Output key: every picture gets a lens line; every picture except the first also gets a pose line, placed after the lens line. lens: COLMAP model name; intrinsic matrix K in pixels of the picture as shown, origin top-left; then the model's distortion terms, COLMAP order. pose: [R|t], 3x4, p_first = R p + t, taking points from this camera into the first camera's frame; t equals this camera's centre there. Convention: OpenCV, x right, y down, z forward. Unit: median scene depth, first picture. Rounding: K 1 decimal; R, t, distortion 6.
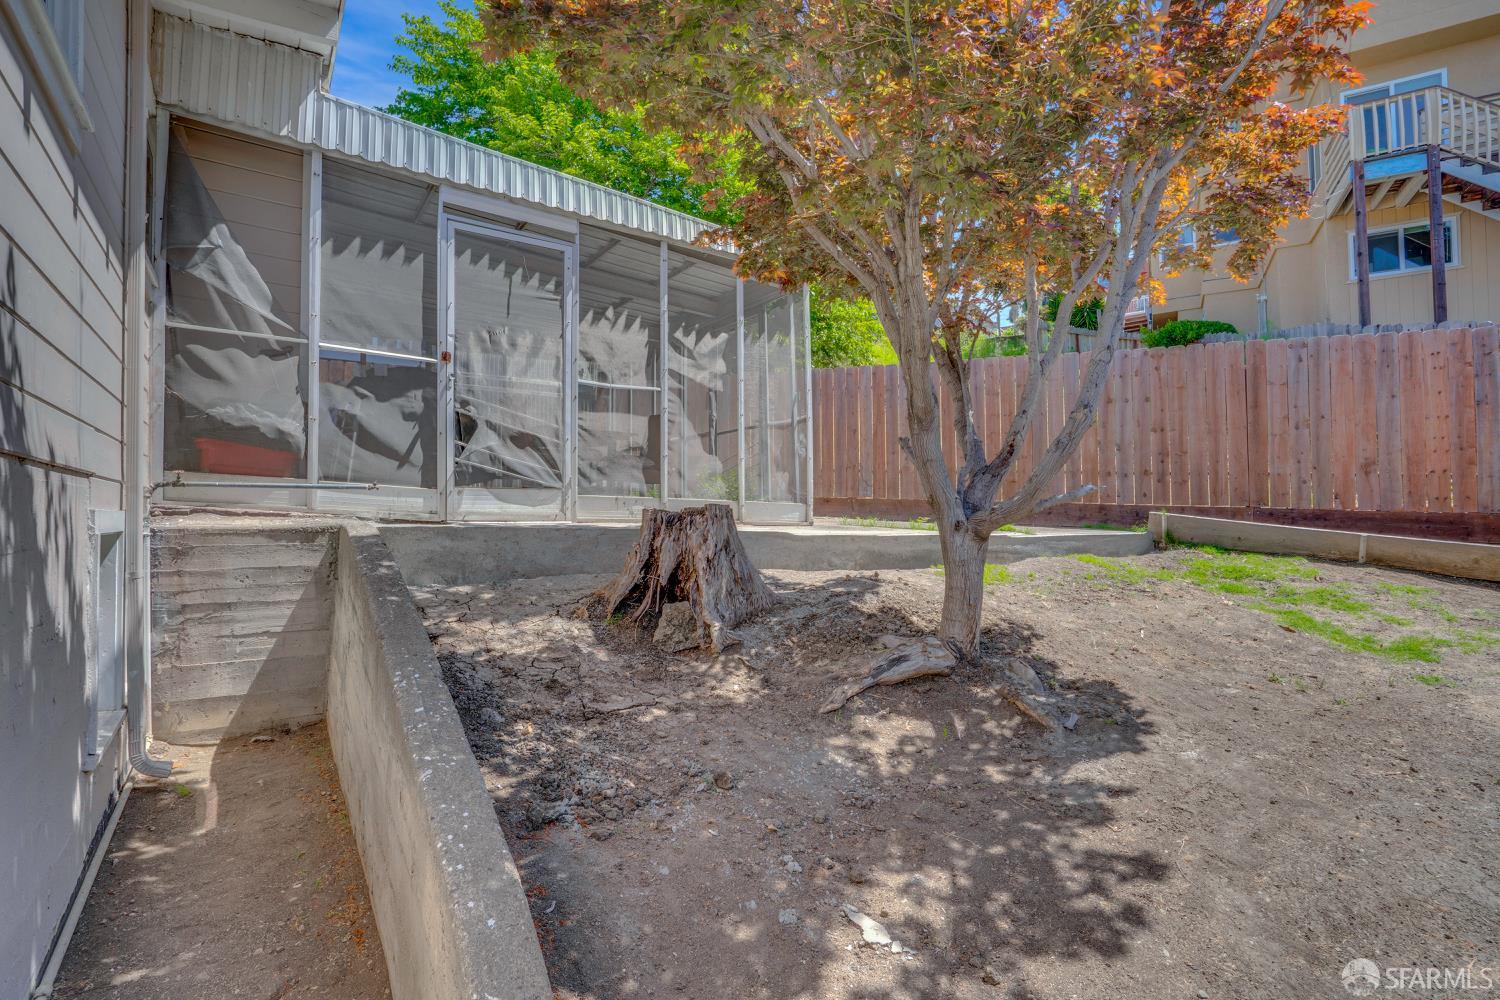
lens RADIAL K [[697.2, 0, 754.3], [0, 697.2, 497.4], [0, 0, 1]] dist [-0.057619, 0.022846]
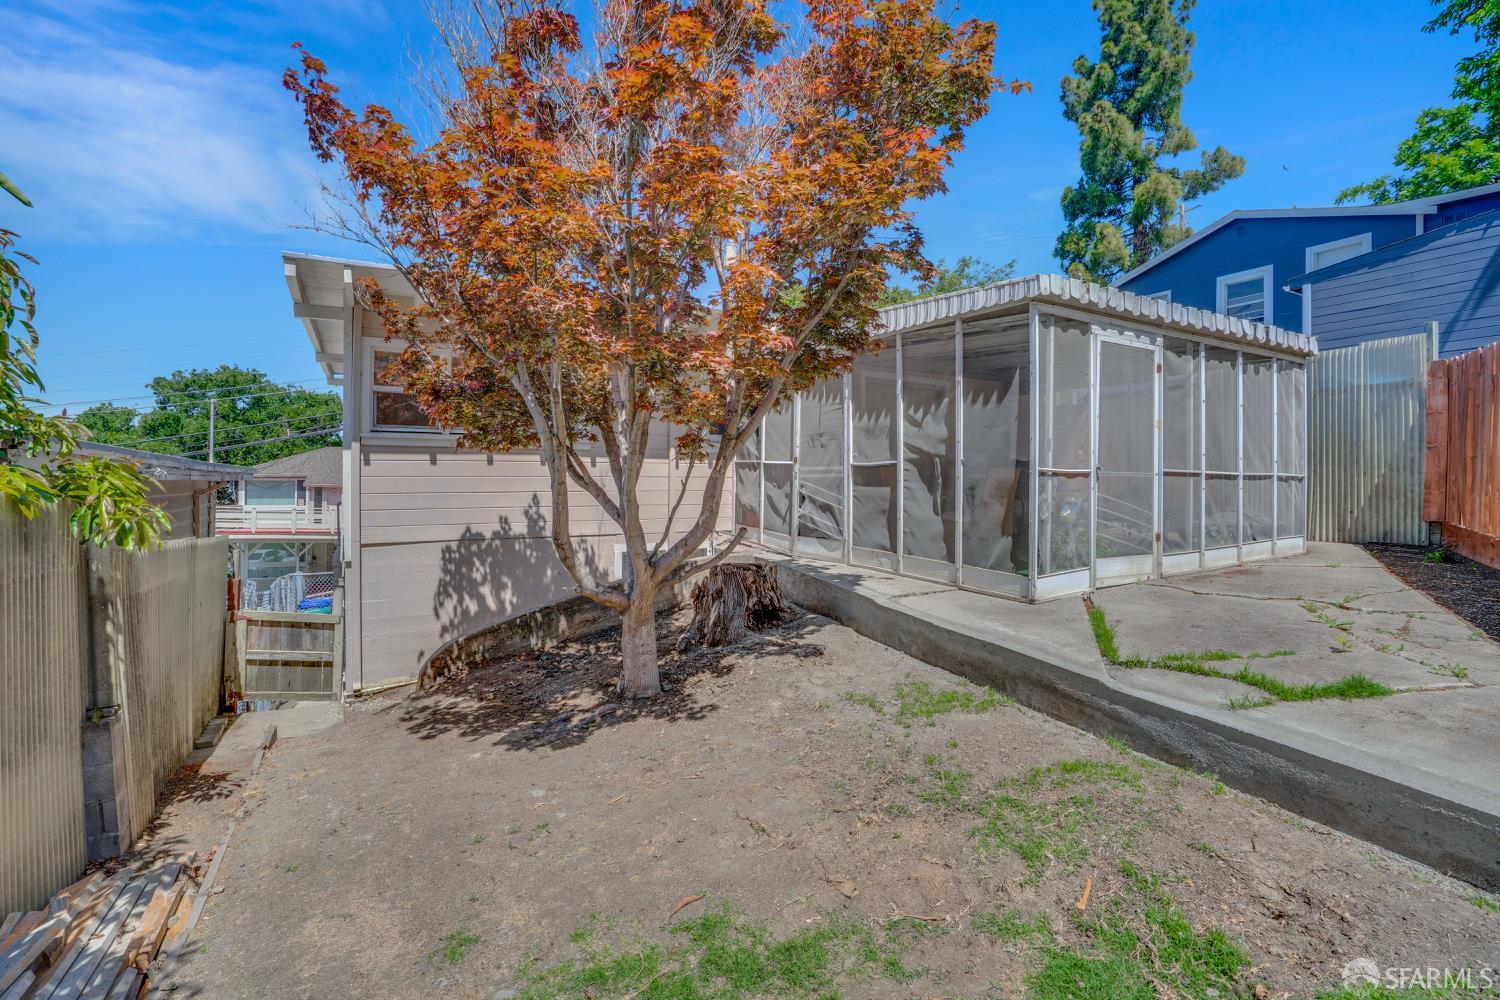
lens RADIAL K [[697.2, 0, 754.3], [0, 697.2, 497.4], [0, 0, 1]] dist [-0.057619, 0.022846]
pose [[-0.088526, 0.022418, -0.995822, 1.300144], [0.013027, 0.999687, 0.021347, -0.152988], [0.995989, -0.011083, -0.088790, 1.073759]]
